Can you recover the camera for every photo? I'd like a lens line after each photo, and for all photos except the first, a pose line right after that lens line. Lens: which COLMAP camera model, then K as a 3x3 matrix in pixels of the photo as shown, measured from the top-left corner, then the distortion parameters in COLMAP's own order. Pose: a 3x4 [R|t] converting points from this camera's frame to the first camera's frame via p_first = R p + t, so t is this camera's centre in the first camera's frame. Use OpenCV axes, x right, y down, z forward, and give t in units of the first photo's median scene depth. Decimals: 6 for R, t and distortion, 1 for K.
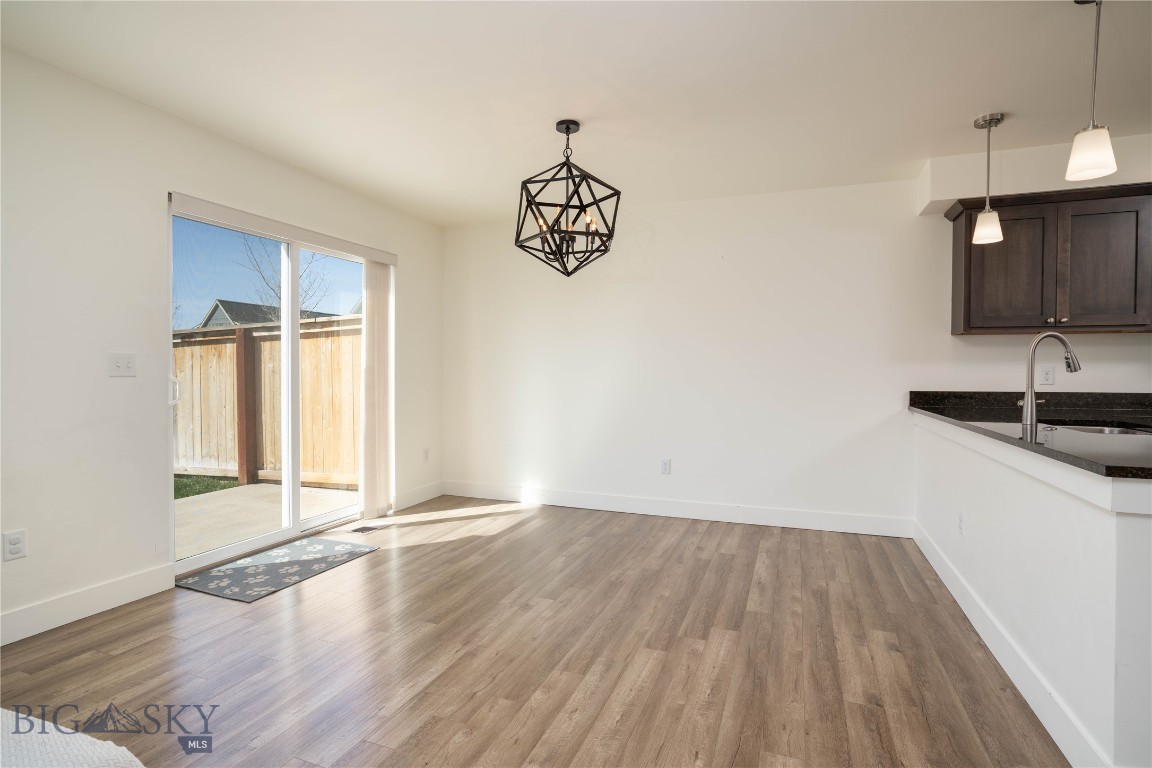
lens RADIAL K [[573.9, 0, 579.5], [0, 573.9, 381.9], [0, 0, 1]] dist [-0.068740, 0.043155]
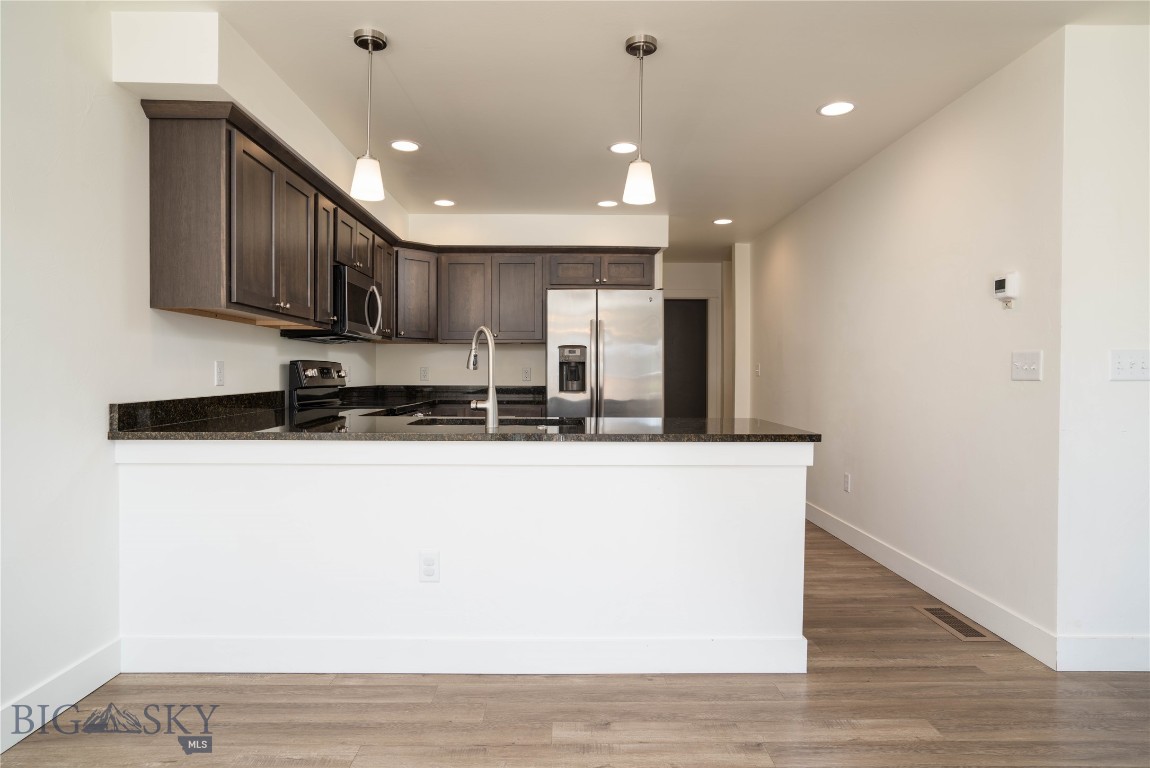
lens RADIAL K [[647.7, 0, 575.0], [0, 647.7, 384.0], [0, 0, 1]] dist [-0.005056, -0.000299]
pose [[-0.374966, -0.021781, 0.926783, -0.197922], [0.010905, 0.999551, 0.027903, -0.020835], [-0.926974, 0.020570, -0.374560, 1.082231]]
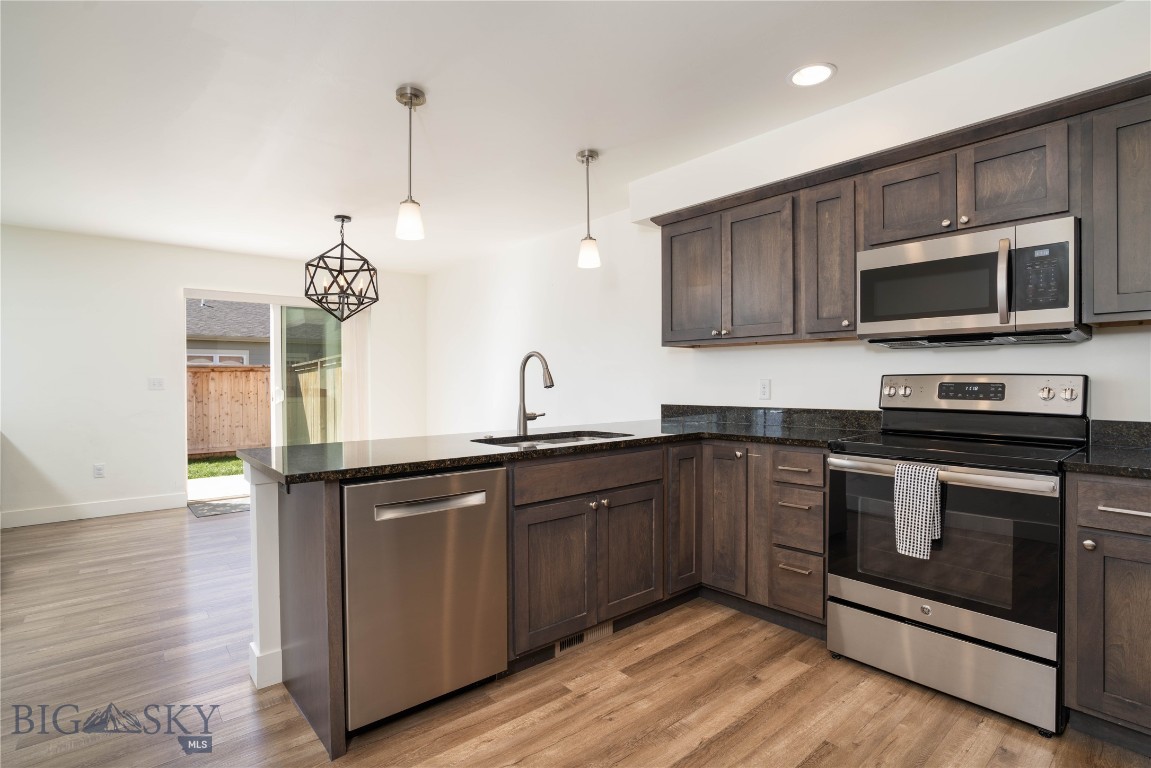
lens RADIAL K [[572.1, 0, 575.5], [0, 572.1, 384.0], [0, 0, 1]] dist [-0.068121, 0.032005]
pose [[0.872888, -0.003403, -0.487909, 1.246031], [-0.001007, 0.999961, -0.008774, -0.015054], [0.487920, 0.008150, 0.872850, 0.033445]]
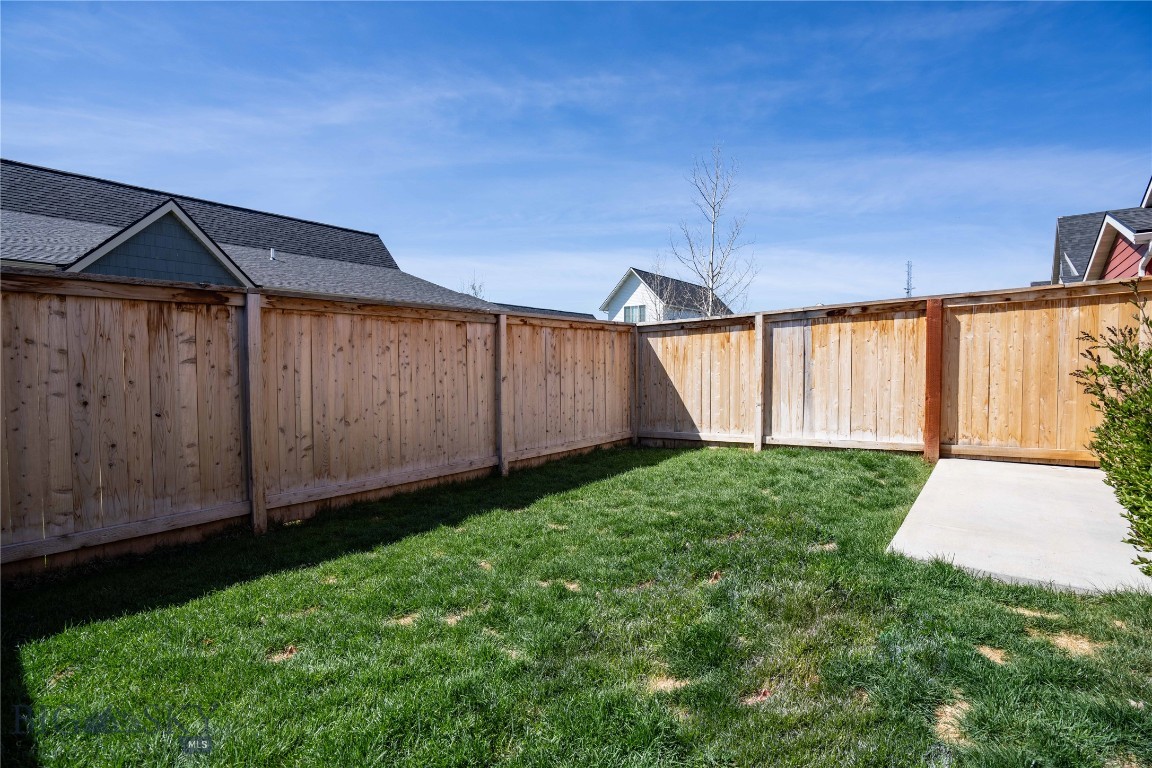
lens RADIAL K [[543.1, 0, 575.2], [0, 543.1, 377.3], [0, 0, 1]] dist [-0.068905, 0.028029]
pose [[0.949239, 0.001247, -0.314555, -1.893259], [-0.000209, 0.999994, 0.003335, 0.080158], [0.314557, -0.003100, 0.949234, -0.161138]]
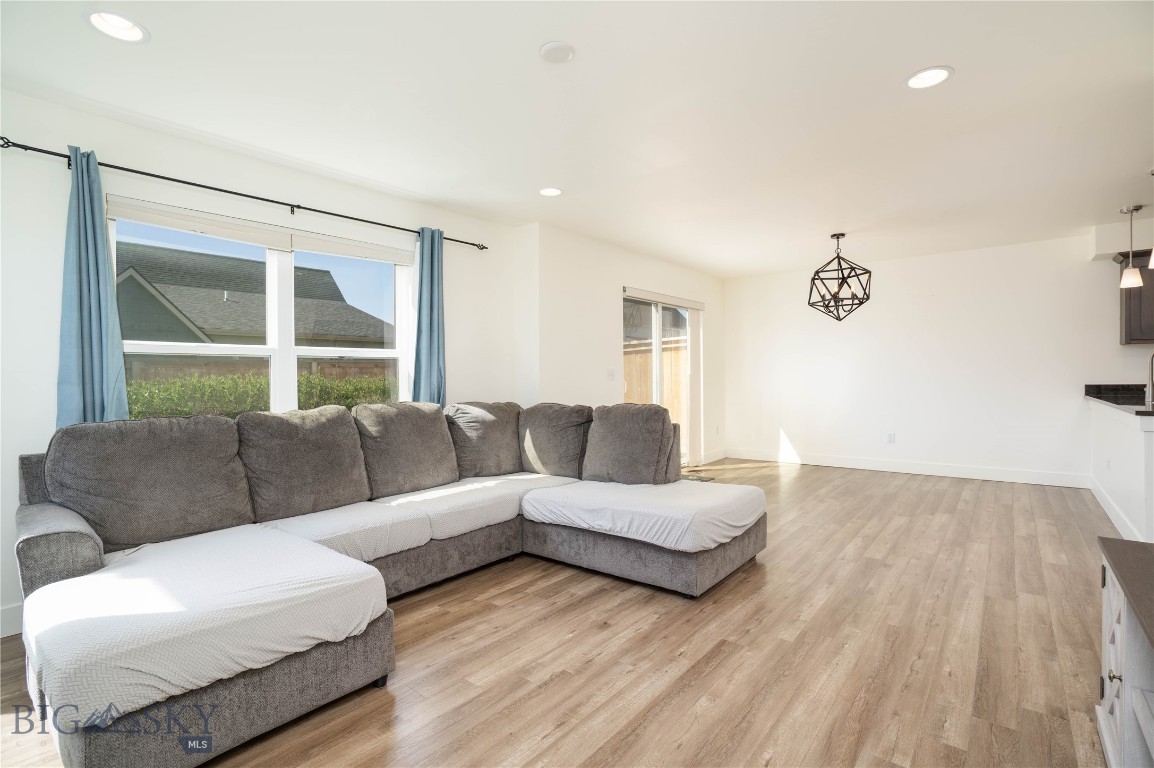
lens RADIAL K [[544.0, 0, 576.2], [0, 544.0, 377.2], [0, 0, 1]] dist [-0.068905, 0.028029]
pose [[0.947847, -0.012880, -0.318465, -0.278205], [0.007808, 0.999822, -0.017196, 0.013797], [0.318630, 0.013813, 0.947779, -0.870739]]
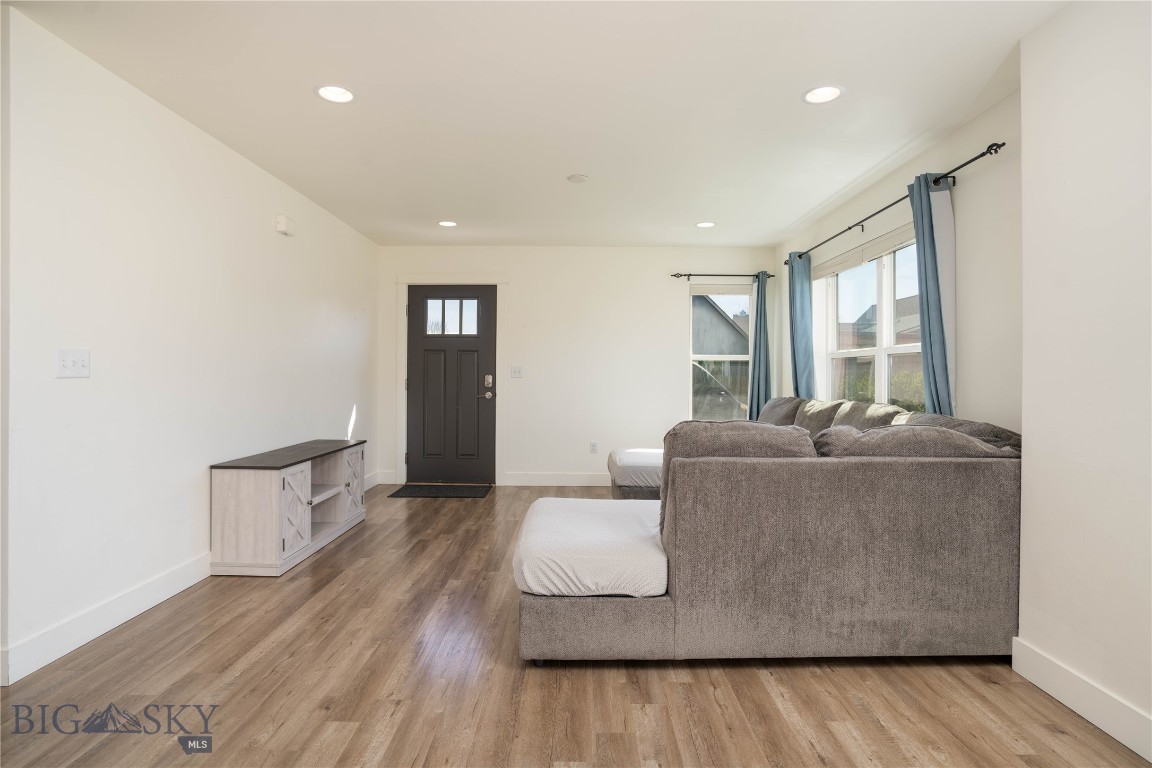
lens RADIAL K [[594.2, 0, 576.2], [0, 594.2, 374.1], [0, 0, 1]] dist [-0.045623, 0.022563]
pose [[-0.935228, -0.012648, -0.353821, -0.053698], [-0.018232, 0.999756, 0.012451, -0.021320], [0.353577, 0.018095, -0.935230, 1.102348]]
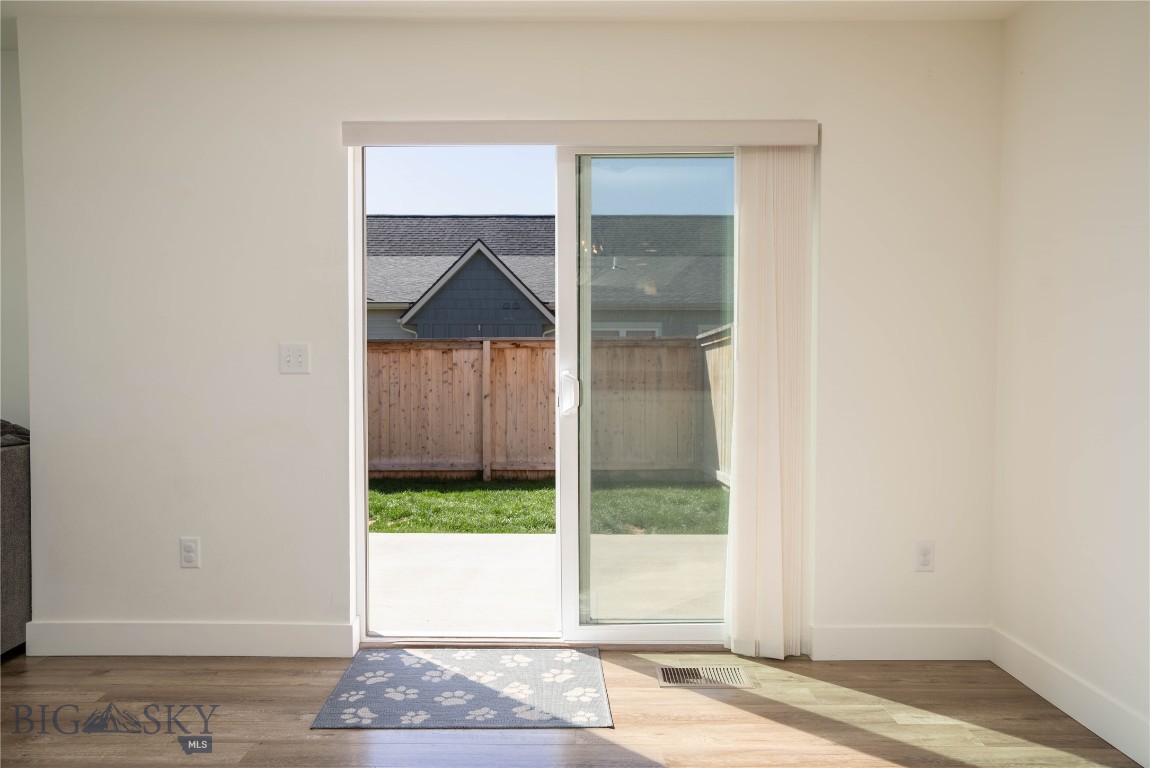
lens RADIAL K [[719.7, 0, 560.3], [0, 719.7, 384.7], [0, 0, 1]] dist [-0.000135, 0.000723]
pose [[0.342699, 0.022164, -0.939184, 0.261396], [-0.017016, 0.999704, 0.017384, -0.018131], [0.939291, 0.010024, 0.342975, 0.923784]]
